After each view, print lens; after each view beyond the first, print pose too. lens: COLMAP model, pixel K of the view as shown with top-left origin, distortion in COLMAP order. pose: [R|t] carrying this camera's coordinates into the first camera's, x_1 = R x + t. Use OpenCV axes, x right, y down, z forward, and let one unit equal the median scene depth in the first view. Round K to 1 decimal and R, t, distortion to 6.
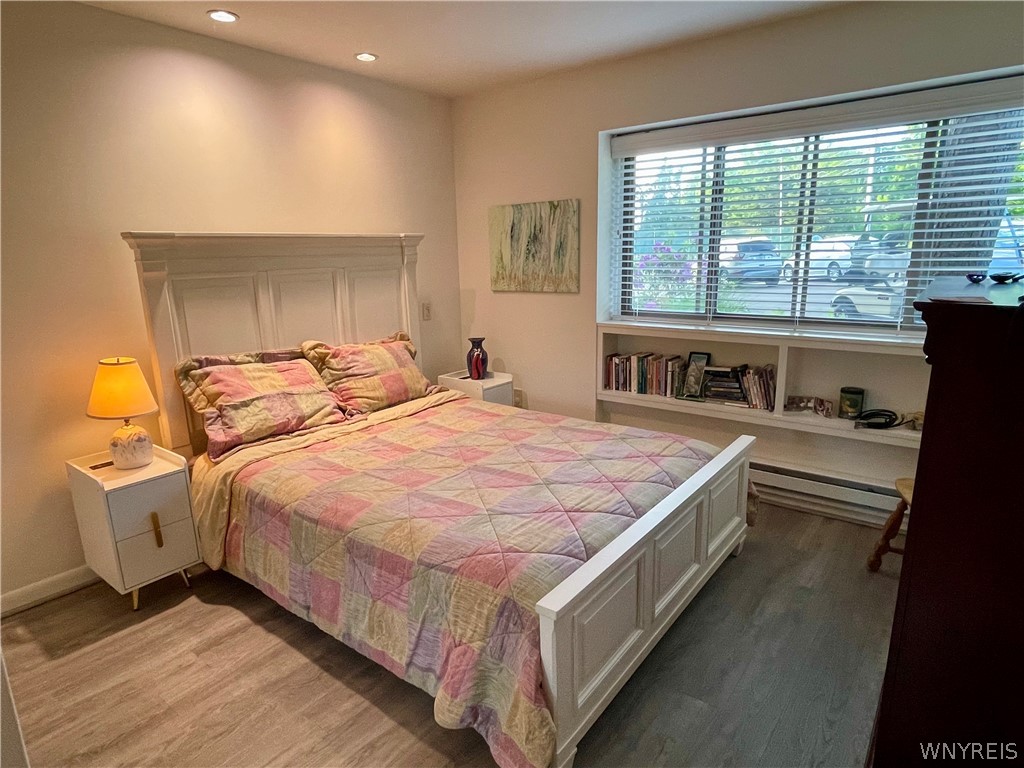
lens RADIAL K [[590.9, 0, 512.0], [0, 590.9, 384.0], [0, 0, 1]] dist [0.000210, -0.001963]
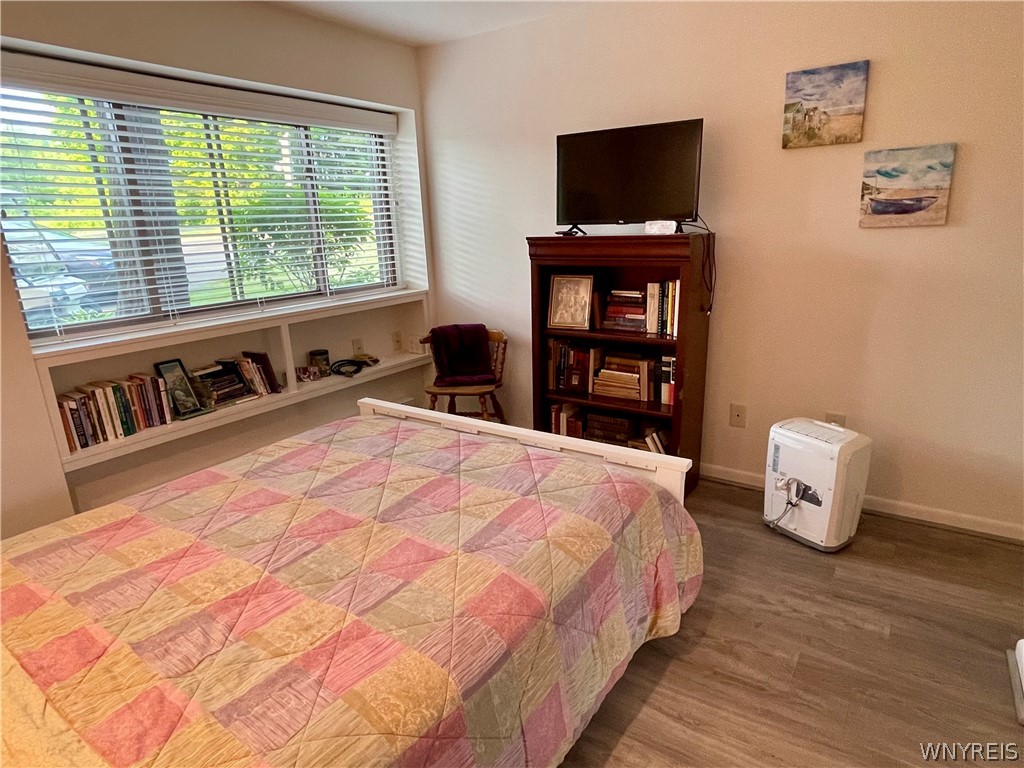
lens RADIAL K [[590.9, 0, 512.0], [0, 590.9, 384.0], [0, 0, 1]] dist [0.000210, -0.001963]
pose [[-0.047095, -0.243903, 0.968655, -0.537576], [0.257705, 0.933936, 0.247691, -0.110946], [-0.965075, 0.261293, 0.018872, 0.575815]]
